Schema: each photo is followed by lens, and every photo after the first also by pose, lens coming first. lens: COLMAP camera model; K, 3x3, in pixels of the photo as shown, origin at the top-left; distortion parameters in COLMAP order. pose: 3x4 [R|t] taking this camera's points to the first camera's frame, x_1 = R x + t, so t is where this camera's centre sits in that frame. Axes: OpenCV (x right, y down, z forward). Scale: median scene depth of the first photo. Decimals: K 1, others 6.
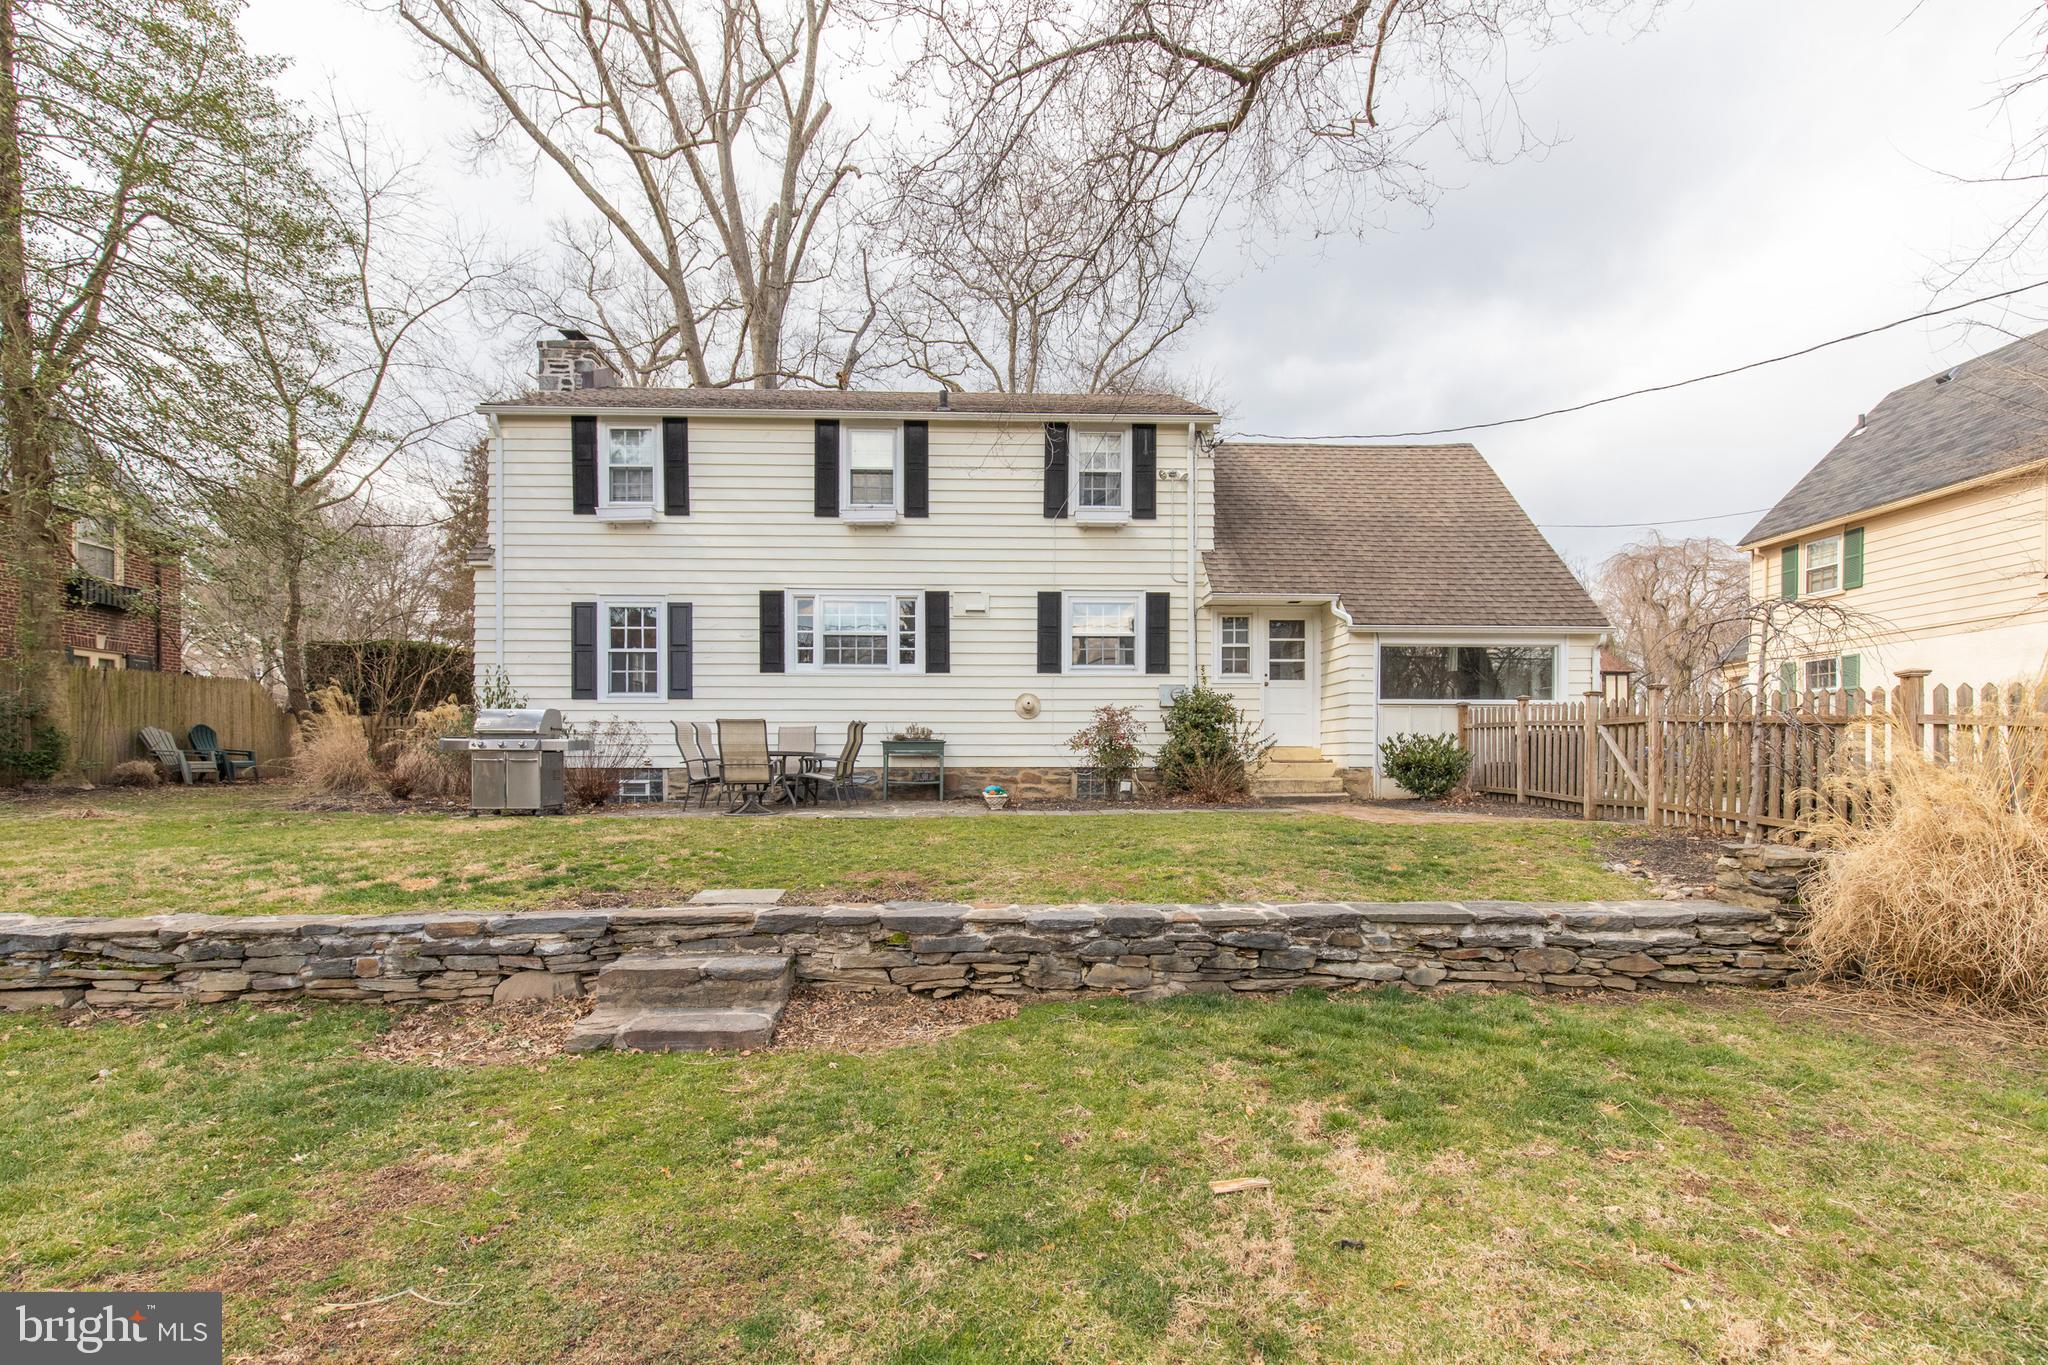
lens RADIAL K [[936.7, 0, 1020.9], [0, 936.7, 759.7], [0, 0, 1]] dist [0.007356, -0.000192]
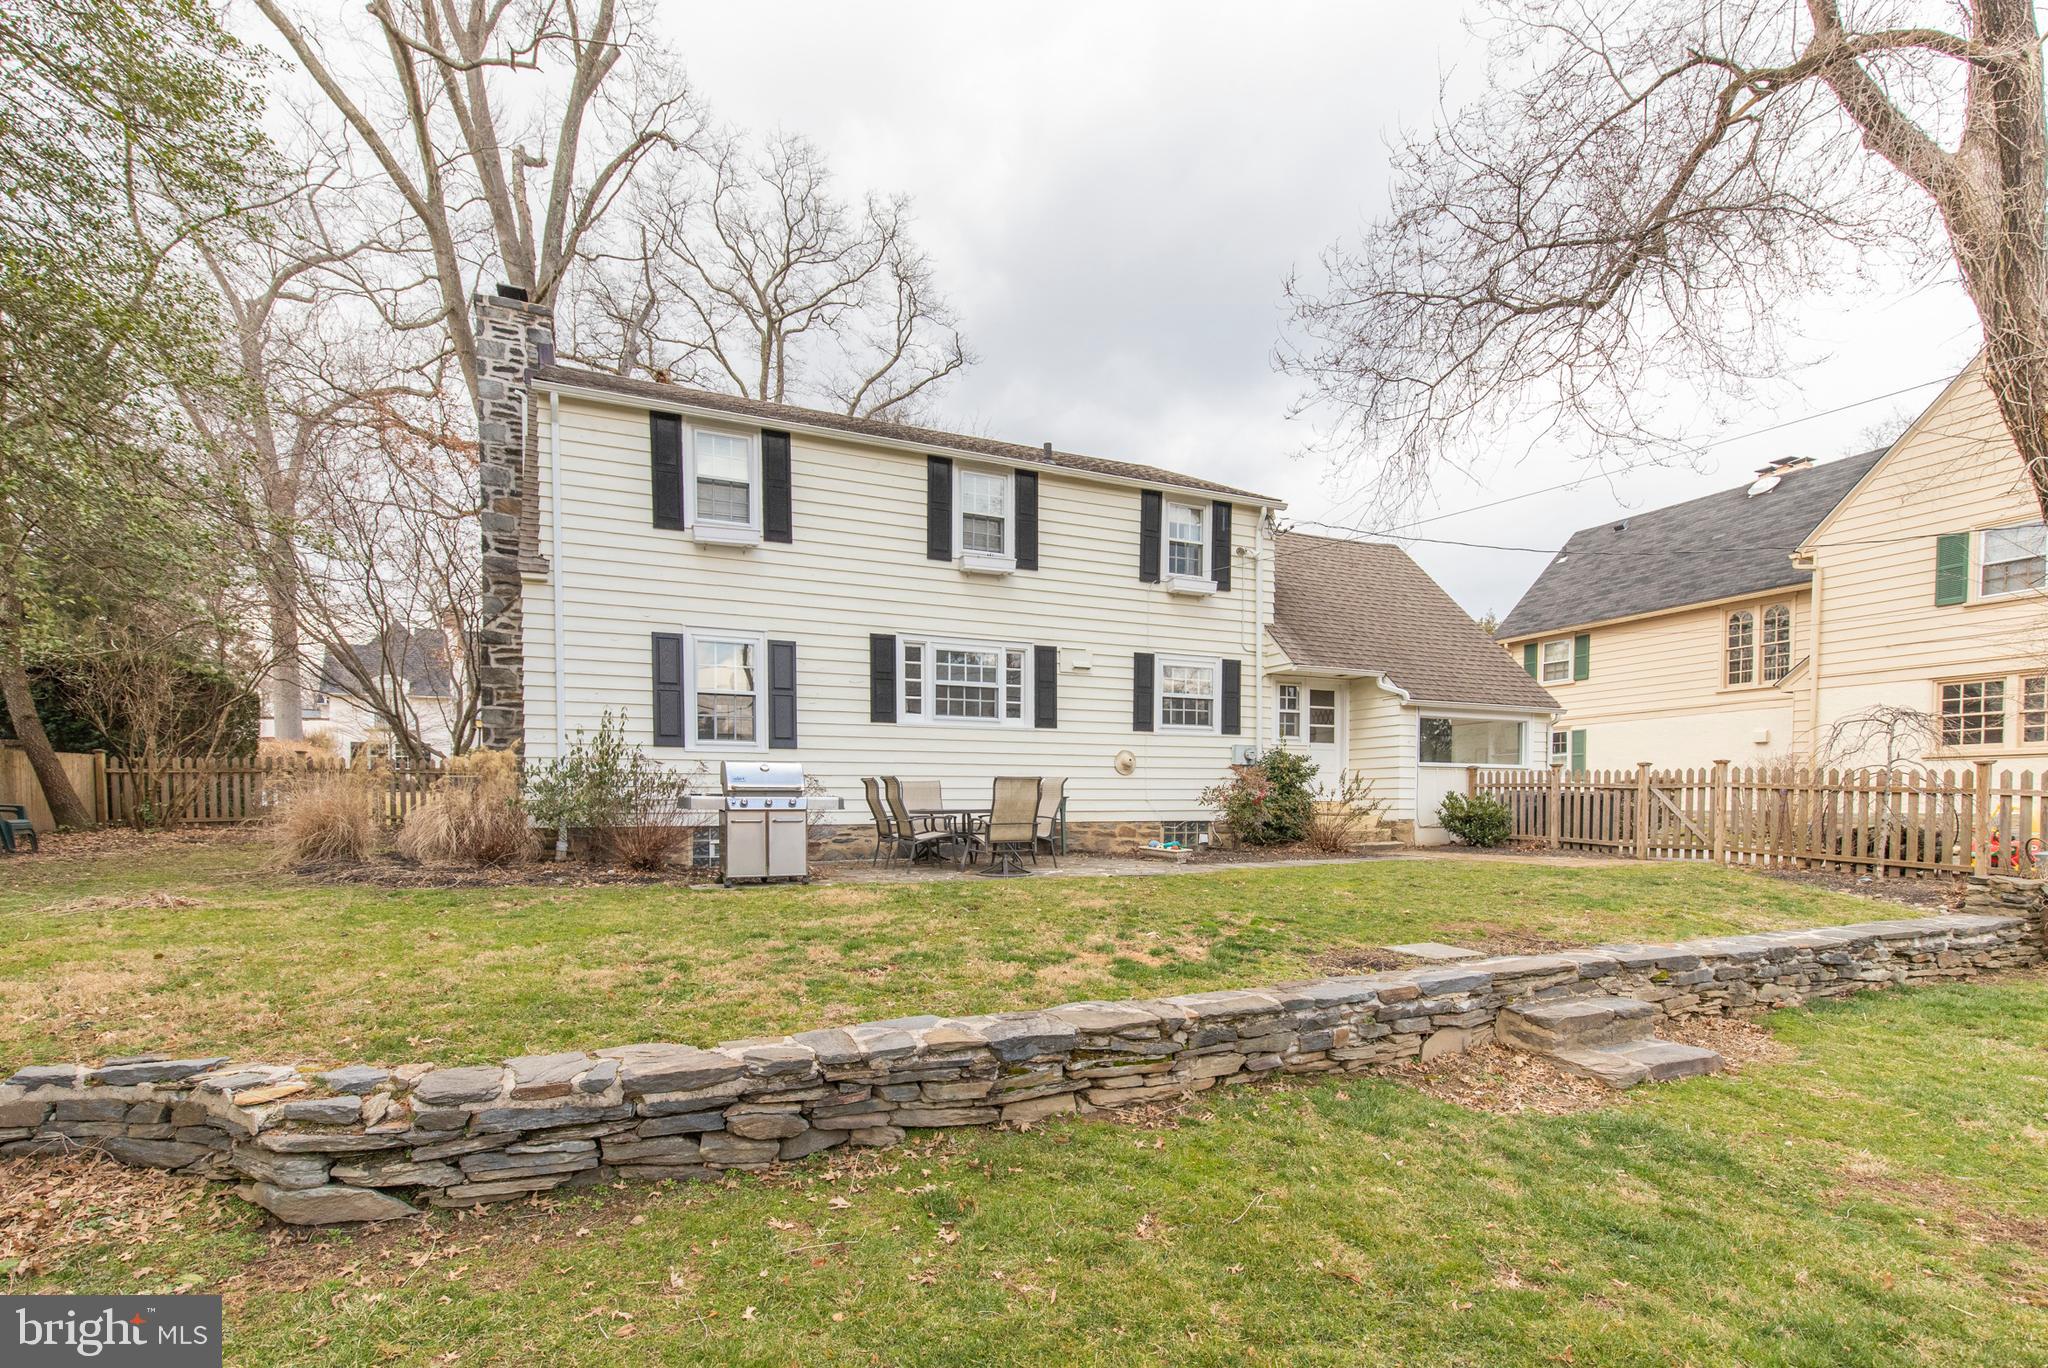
lens RADIAL K [[949.6, 0, 1024.5], [0, 949.6, 831.6], [0, 0, 1]] dist [0.016059, -0.007652]
pose [[0.924413, -0.012169, 0.381200, -0.498652], [0.001285, 0.999585, 0.028793, -0.011118], [-0.381392, -0.026127, 0.924044, 0.067142]]
